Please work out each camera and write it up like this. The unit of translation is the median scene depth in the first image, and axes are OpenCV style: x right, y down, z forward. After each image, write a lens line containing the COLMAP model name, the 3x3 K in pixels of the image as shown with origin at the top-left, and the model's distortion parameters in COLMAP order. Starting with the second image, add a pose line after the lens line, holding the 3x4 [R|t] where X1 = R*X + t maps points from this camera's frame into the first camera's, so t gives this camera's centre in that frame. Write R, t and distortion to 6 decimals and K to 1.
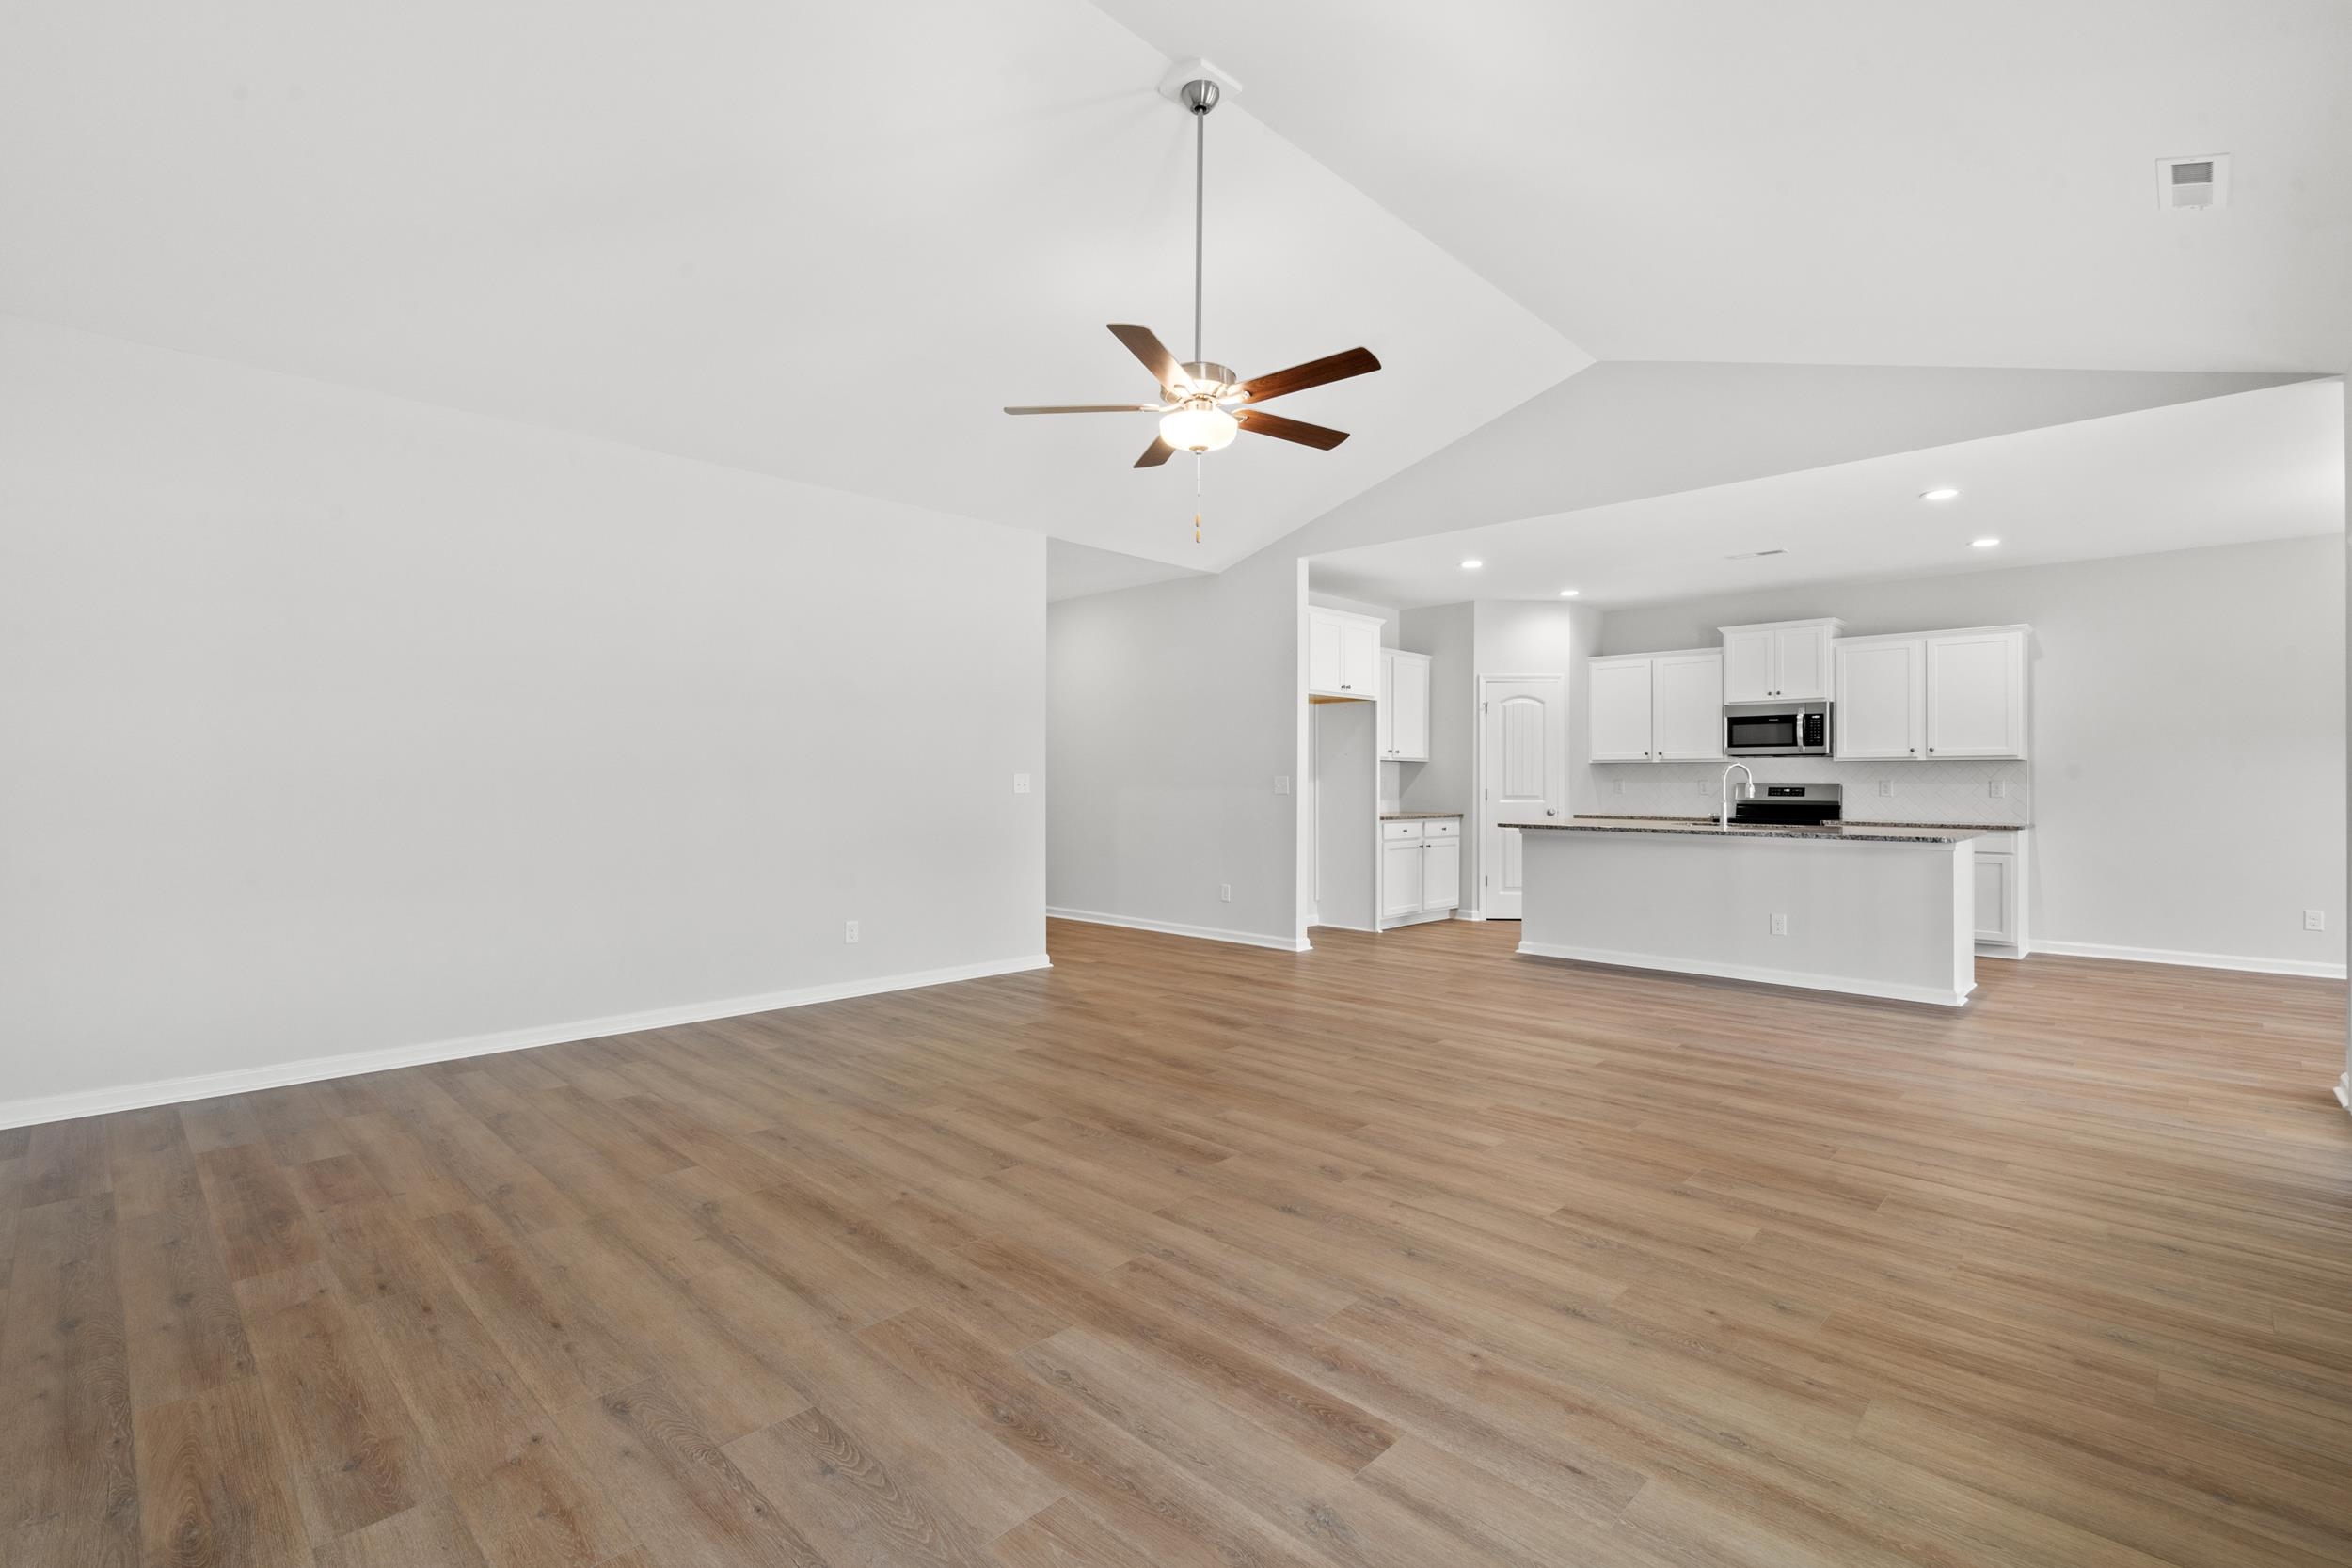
lens RADIAL K [[1072.8, 0, 1166.9], [0, 1072.8, 769.8], [0, 0, 1]] dist [-0.009631, 0.001621]
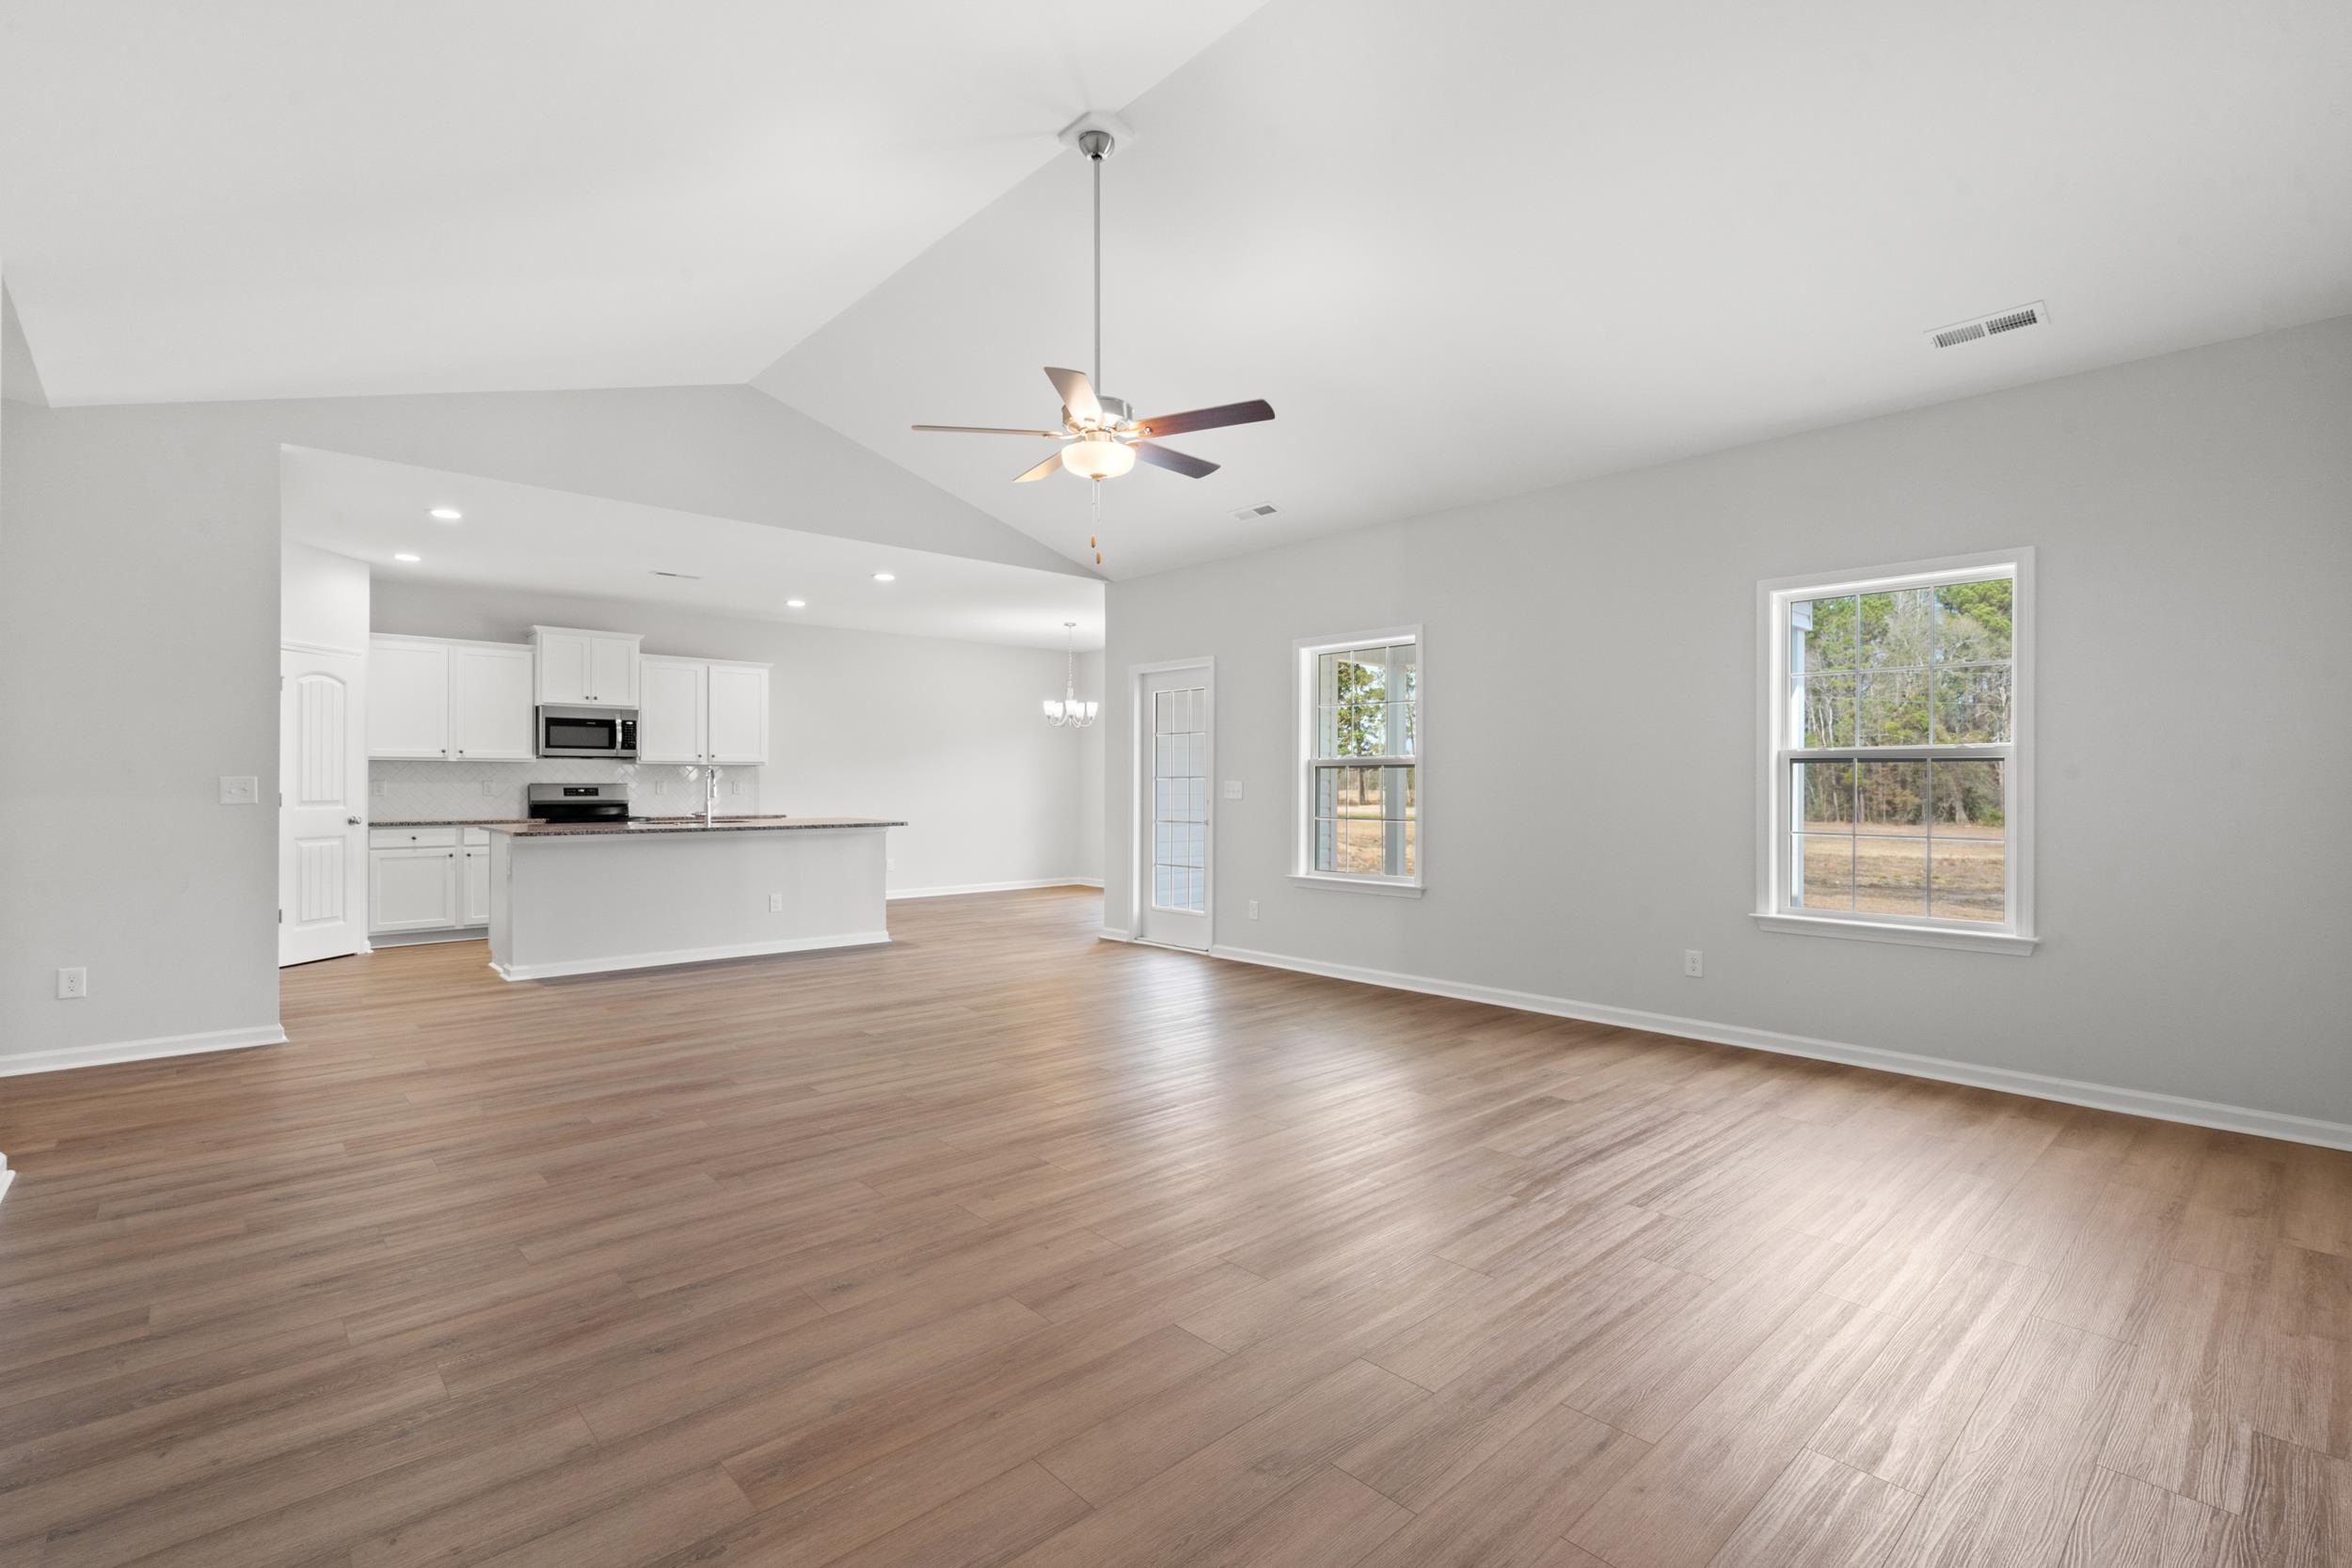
lens RADIAL K [[1072.8, 0, 1175.6], [0, 1072.8, 782.5], [0, 0, 1]] dist [-0.009631, 0.001621]
pose [[0.053053, -0.002302, 0.998589, -0.461453], [-0.011956, 0.999924, 0.002940, 0.001234], [-0.998520, -0.012095, 0.053021, 0.385262]]
